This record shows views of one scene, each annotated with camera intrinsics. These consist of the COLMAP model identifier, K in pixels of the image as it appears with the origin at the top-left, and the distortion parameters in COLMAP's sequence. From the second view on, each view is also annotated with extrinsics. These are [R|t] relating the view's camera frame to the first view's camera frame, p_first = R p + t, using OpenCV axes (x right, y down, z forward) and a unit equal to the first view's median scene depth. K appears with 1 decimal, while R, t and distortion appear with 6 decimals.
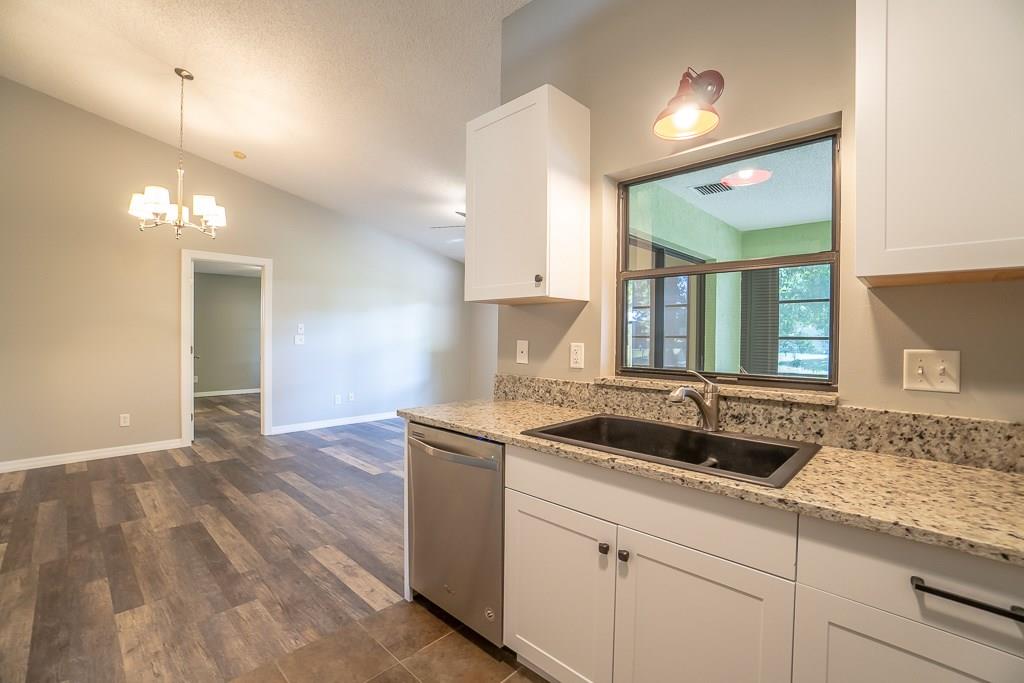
lens RADIAL K [[450.0, 0, 507.9], [0, 450.0, 339.1], [0, 0, 1]] dist [-0.059899, 0.021524]
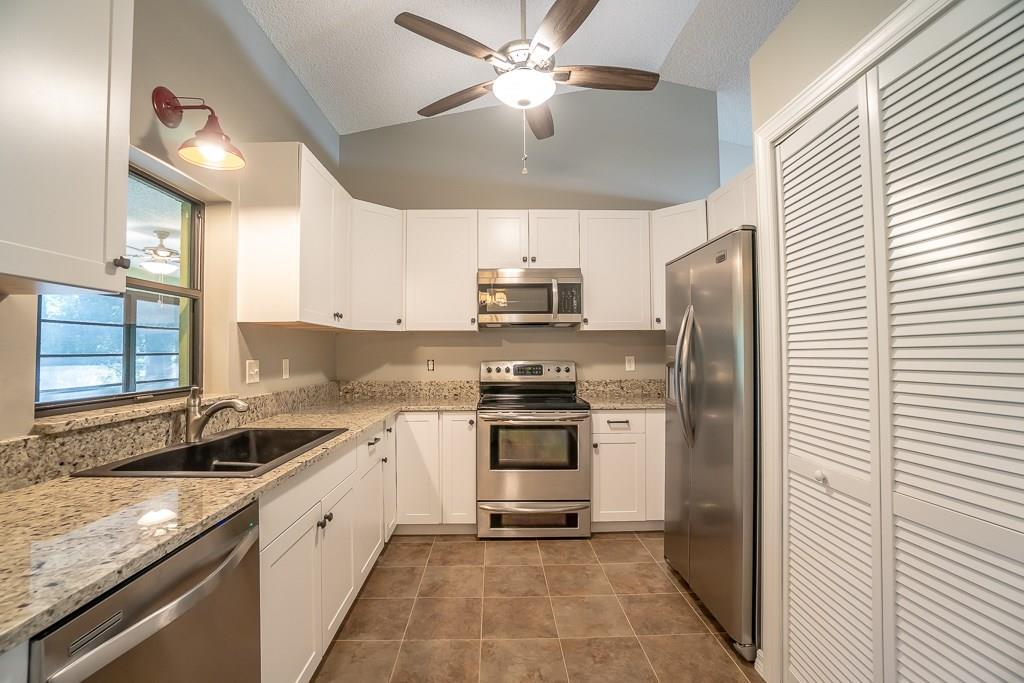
lens RADIAL K [[450.0, 0, 503.0], [0, 450.0, 340.2], [0, 0, 1]] dist [-0.059899, 0.021524]
pose [[-0.705884, 0.013430, 0.708200, -0.845301], [0.007165, 0.999904, -0.011820, -0.023050], [-0.708291, -0.003269, -0.705913, 1.243676]]
